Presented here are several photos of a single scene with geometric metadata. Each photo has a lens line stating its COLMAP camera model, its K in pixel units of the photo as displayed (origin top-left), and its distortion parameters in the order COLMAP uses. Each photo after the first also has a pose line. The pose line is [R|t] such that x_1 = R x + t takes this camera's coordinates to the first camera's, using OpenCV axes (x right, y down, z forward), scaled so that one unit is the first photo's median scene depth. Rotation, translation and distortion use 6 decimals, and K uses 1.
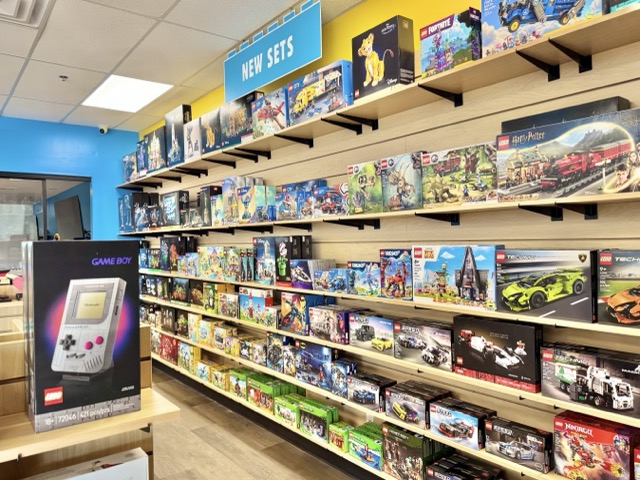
lens RADIAL K [[461.2, 0, 321.3], [0, 461.2, 237.9], [0, 0, 1]] dist [0.002916, 0.001701]
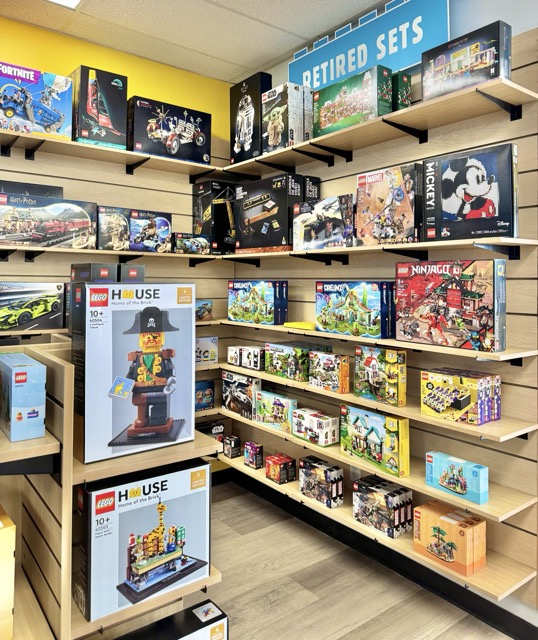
lens RADIAL K [[511.2, 0, 269.8], [0, 511.2, 317.2], [0, 0, 1]] dist [-0.071473, -0.004052]
pose [[0.044789, -0.030109, 0.998543, -1.030720], [-0.011352, 0.999466, 0.030646, 0.077026], [-0.998932, -0.012708, 0.044423, 0.191820]]
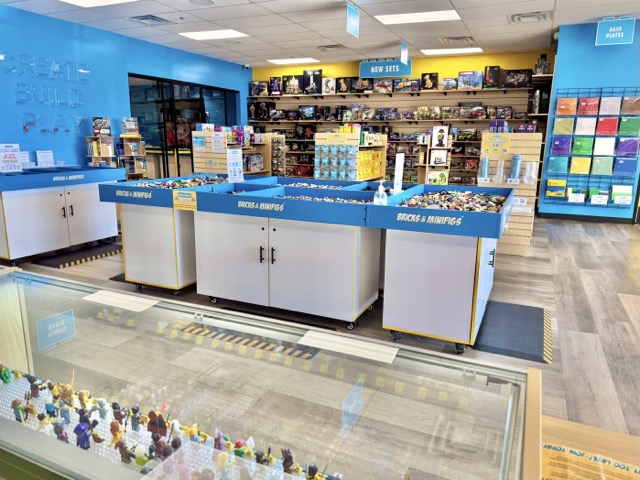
lens RADIAL K [[461.2, 0, 320.6], [0, 461.2, 240.6], [0, 0, 1]] dist [0.002916, 0.001701]
pose [[0.905389, -0.056896, 0.420753, -3.509488], [-0.030476, 0.979716, 0.198061, 0.296181], [-0.423487, -0.192145, 0.885290, -3.406476]]
